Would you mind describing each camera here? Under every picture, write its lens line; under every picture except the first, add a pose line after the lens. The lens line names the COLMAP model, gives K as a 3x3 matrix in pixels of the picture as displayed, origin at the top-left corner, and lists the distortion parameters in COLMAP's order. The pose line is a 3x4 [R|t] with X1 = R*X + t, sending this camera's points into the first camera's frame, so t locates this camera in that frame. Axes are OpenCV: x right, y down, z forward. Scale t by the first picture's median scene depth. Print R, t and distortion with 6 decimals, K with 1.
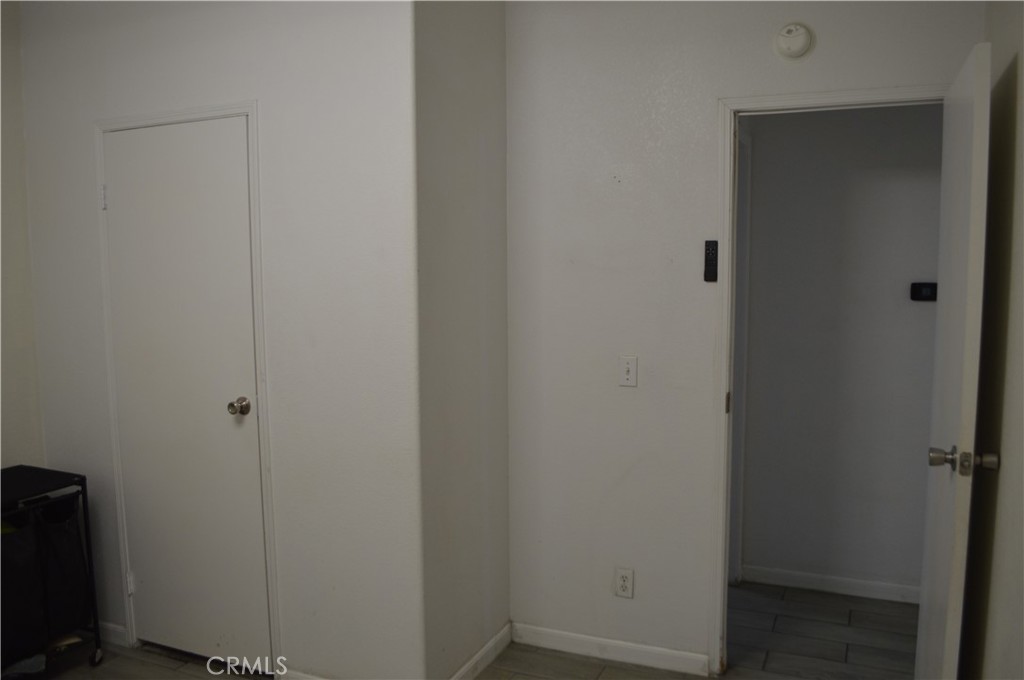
lens RADIAL K [[835.3, 0, 512.0], [0, 835.3, 340.0], [0, 0, 1]] dist [-0.078177, 0.002608]
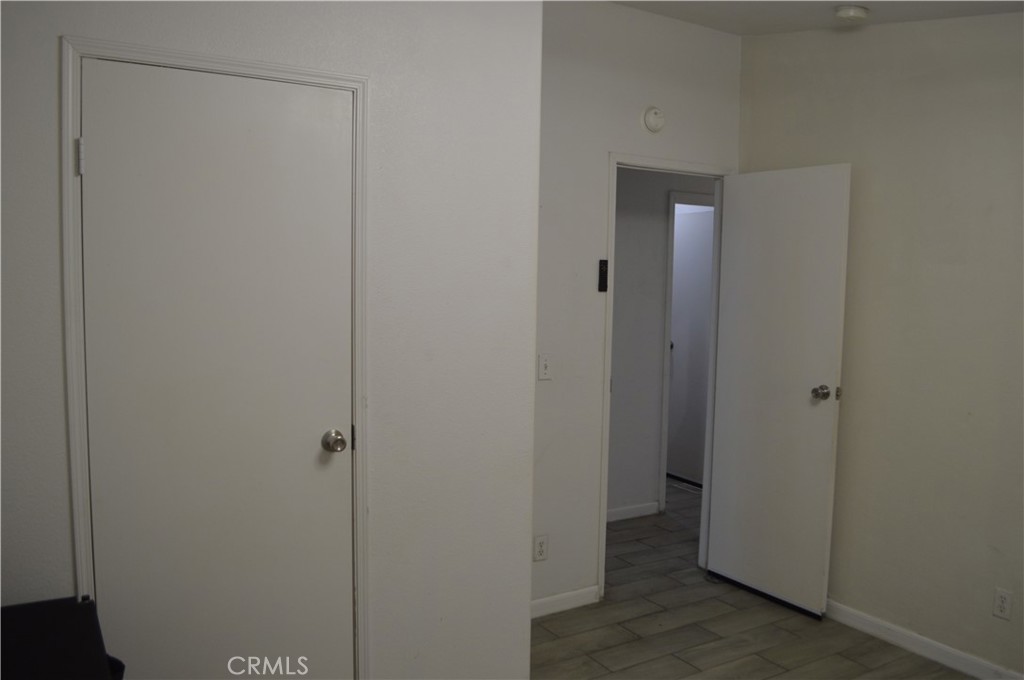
lens RADIAL K [[818.0, 0, 524.3], [0, 818.0, 342.9], [0, 0, 1]] dist [-0.080454, 0.014004]
pose [[0.565754, -0.049766, 0.823071, -0.875915], [0.054956, 0.998233, 0.022582, -0.026077], [-0.822741, 0.032457, 0.567489, 0.384389]]
